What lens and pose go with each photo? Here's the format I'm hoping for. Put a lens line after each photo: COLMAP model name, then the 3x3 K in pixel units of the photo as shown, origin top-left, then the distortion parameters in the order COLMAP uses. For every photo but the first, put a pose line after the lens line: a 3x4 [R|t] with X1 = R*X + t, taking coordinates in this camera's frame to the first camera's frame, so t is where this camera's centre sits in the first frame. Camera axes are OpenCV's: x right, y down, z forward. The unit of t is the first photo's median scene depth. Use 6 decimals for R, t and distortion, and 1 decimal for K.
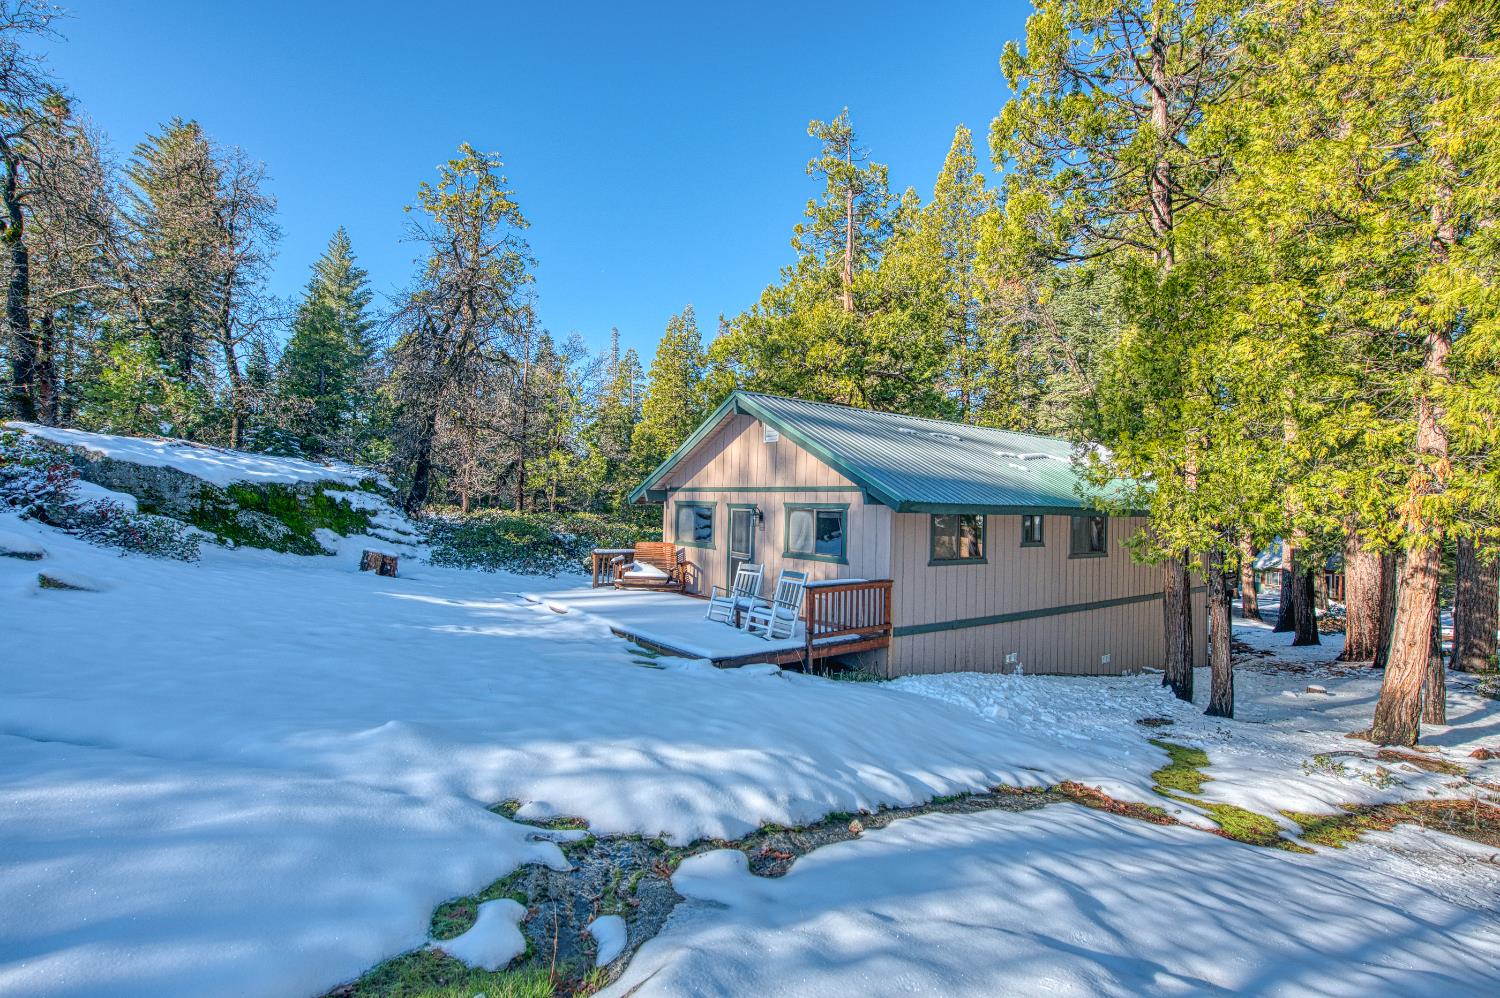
lens RADIAL K [[682.8, 0, 742.6], [0, 682.8, 531.0], [0, 0, 1]] dist [-0.005731, -0.004633]
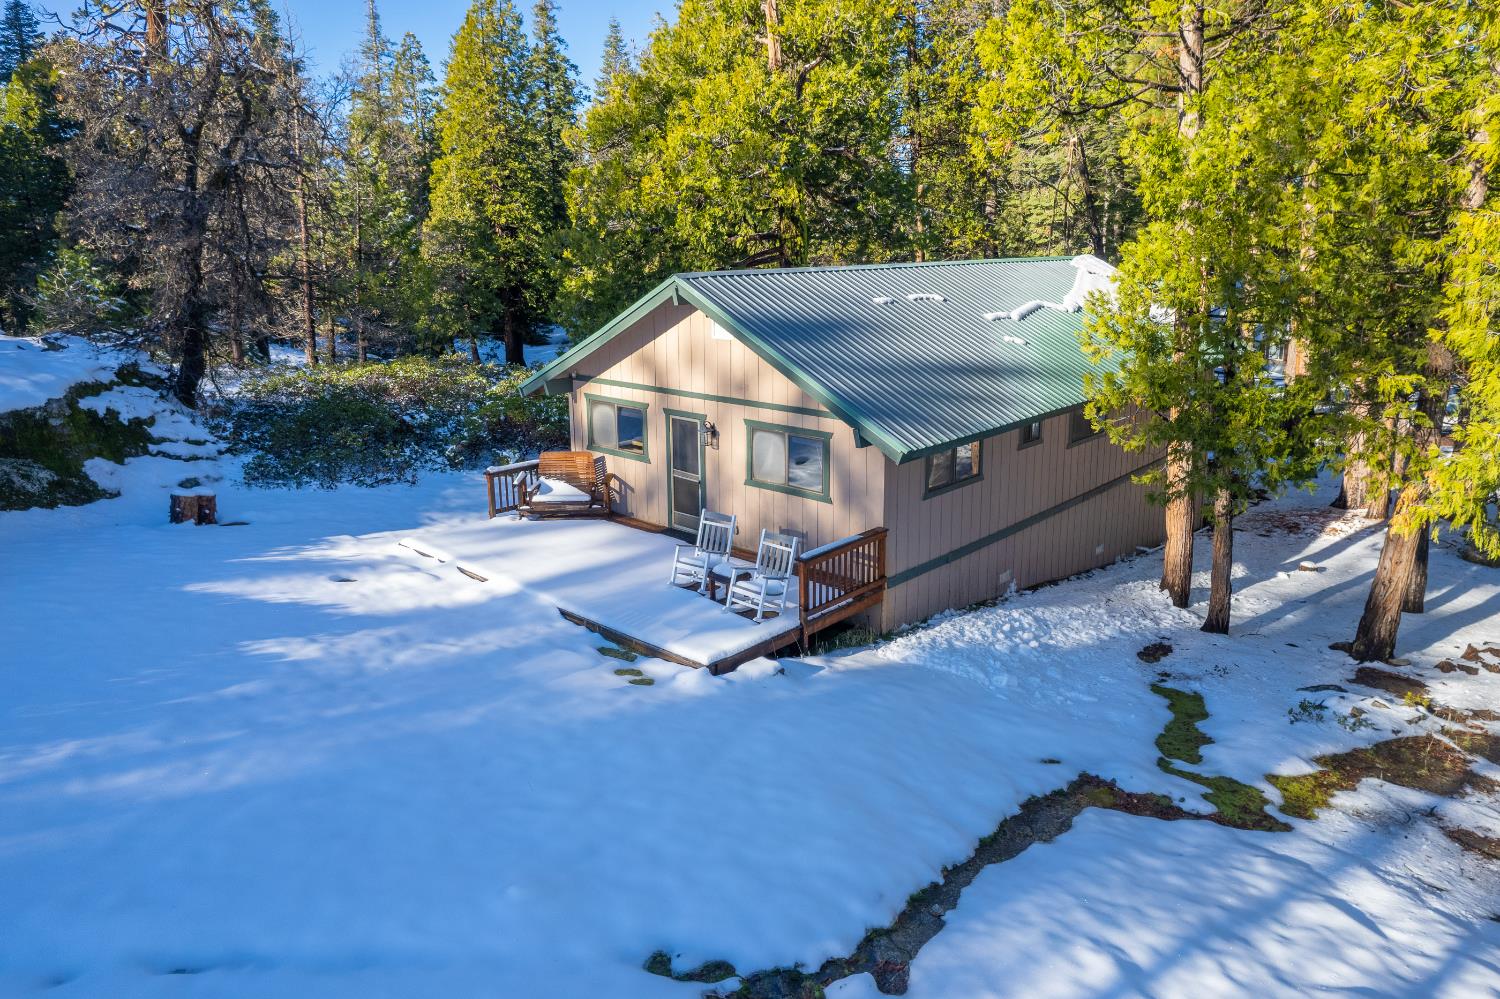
lens RADIAL K [[971.6, 0, 757.0], [0, 971.6, 495.8], [0, 0, 1]] dist [-0.083175, 0.075097]
pose [[0.983988, -0.073361, 0.162438, -0.109106], [0.035073, 0.973244, 0.227083, -0.198245], [-0.174751, -0.217750, 0.960233, -0.107780]]
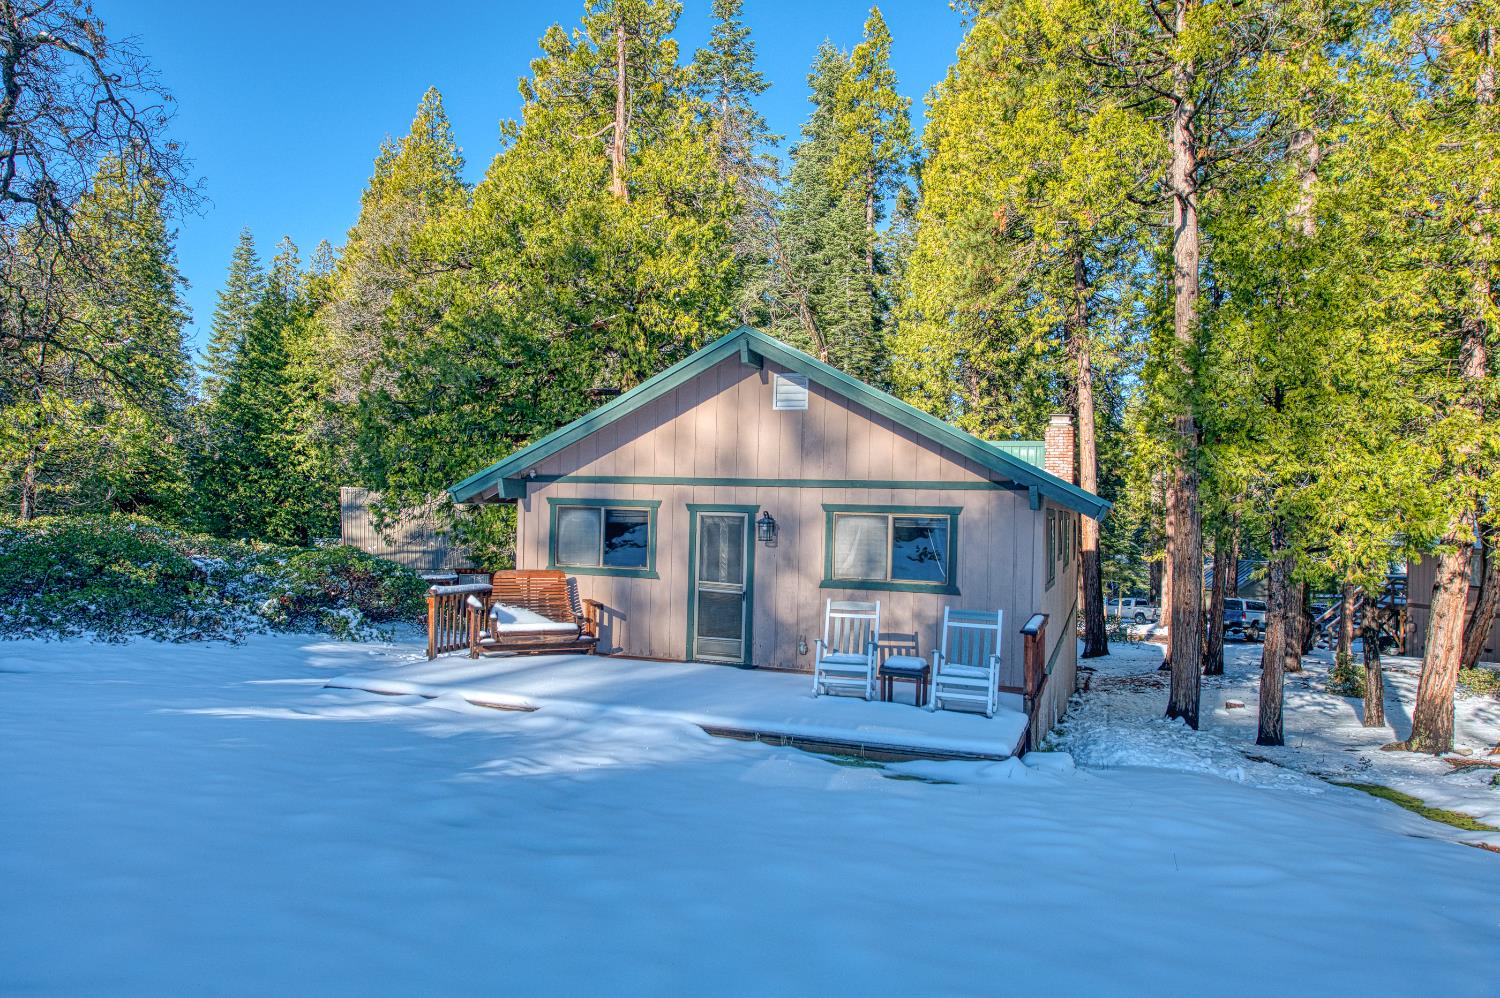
lens RADIAL K [[991.8, 0, 743.6], [0, 991.8, 522.3], [0, 0, 1]] dist [-0.001513, 0.002640]
pose [[0.848477, -0.009922, 0.529139, -0.472553], [0.014000, 0.999895, -0.003700, -0.020528], [-0.529047, 0.010548, 0.848527, 0.220073]]
